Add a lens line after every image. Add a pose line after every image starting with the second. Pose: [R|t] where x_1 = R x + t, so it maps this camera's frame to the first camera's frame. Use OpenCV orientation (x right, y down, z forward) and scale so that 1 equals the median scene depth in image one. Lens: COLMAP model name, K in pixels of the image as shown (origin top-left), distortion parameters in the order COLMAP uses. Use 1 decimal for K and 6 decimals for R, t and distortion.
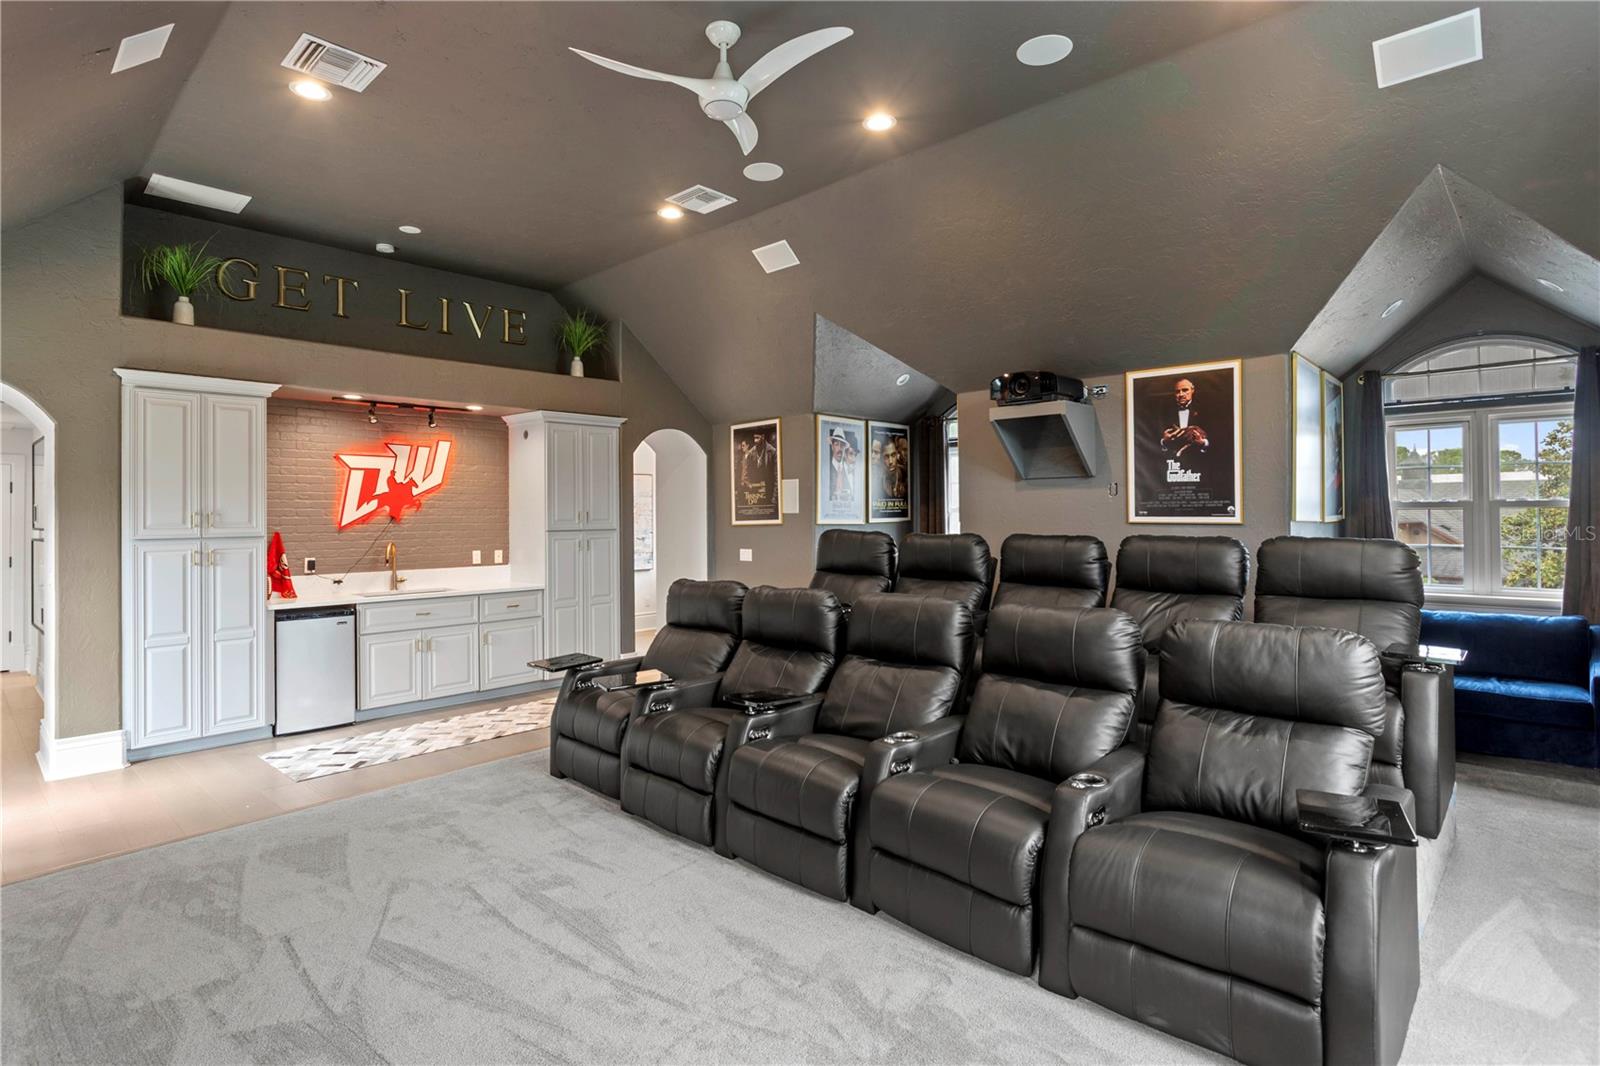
lens RADIAL K [[807.9, 0, 801.0], [0, 807.9, 517.6], [0, 0, 1]] dist [-0.003910, 0.000515]
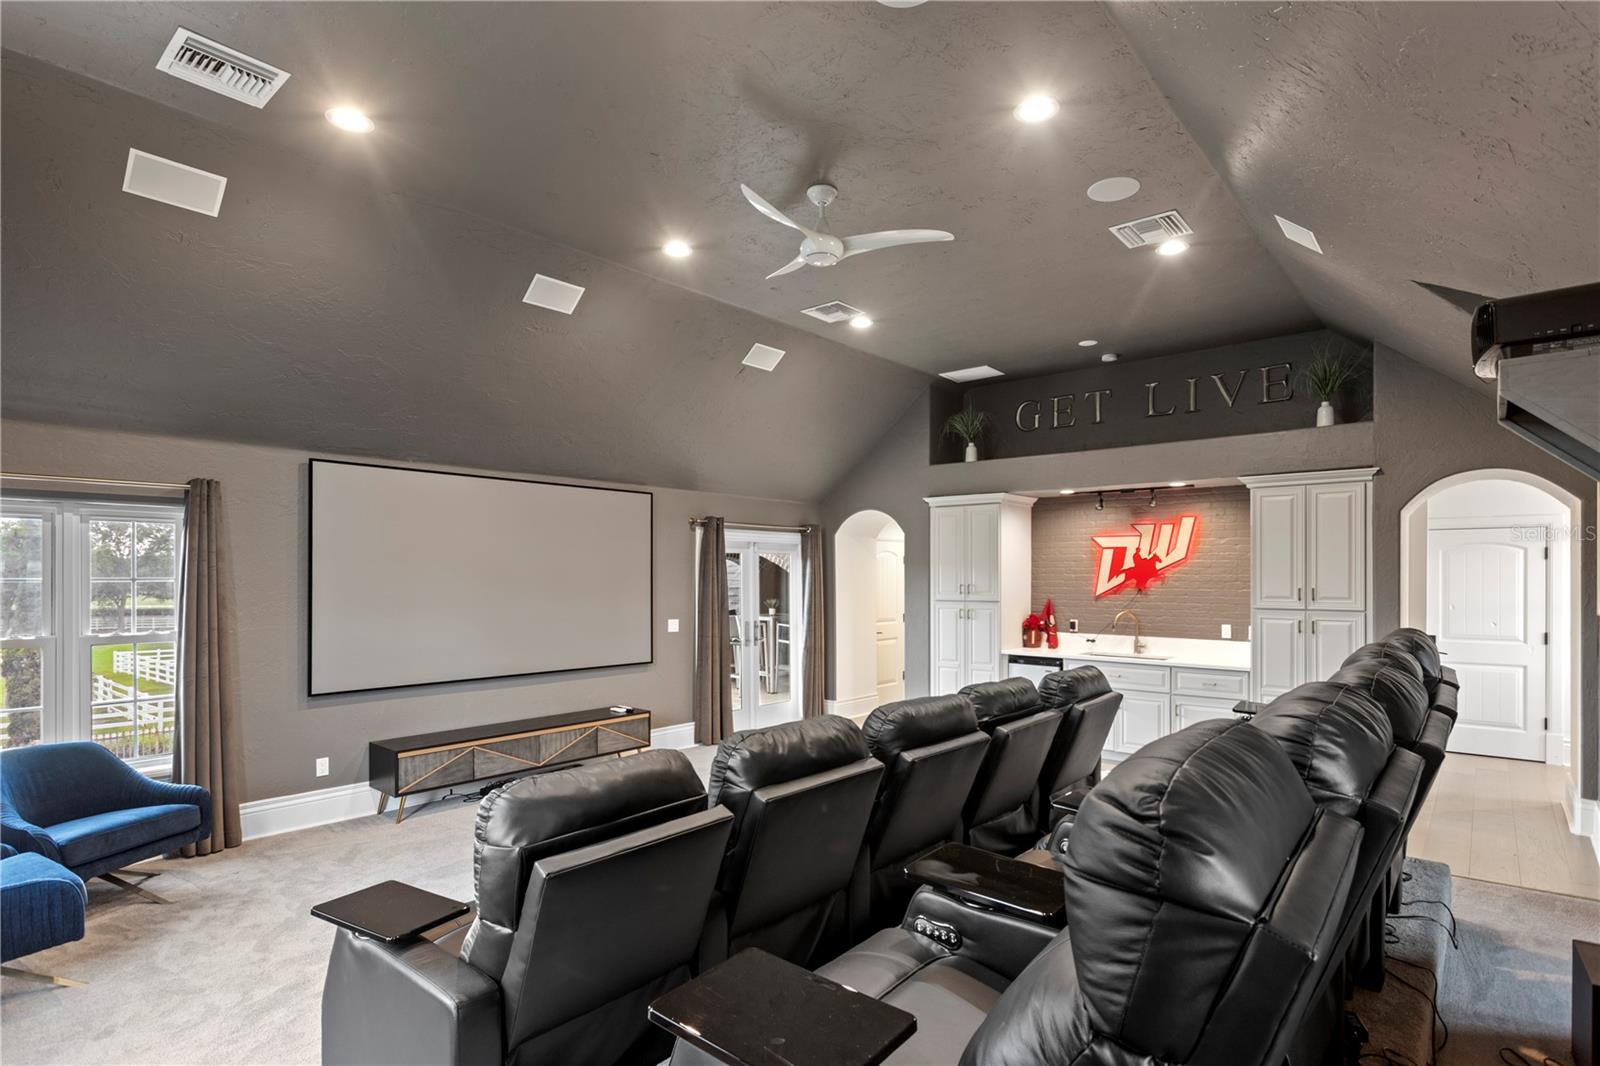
lens RADIAL K [[810.1, 0, 805.5], [0, 810.1, 576.2], [0, 0, 1]] dist [-0.001117, 0.000195]
pose [[0.061509, 0.009400, -0.998062, 0.597091], [-0.007919, 0.999929, 0.008930, -0.024874], [0.998075, 0.007354, 0.061579, 0.467959]]
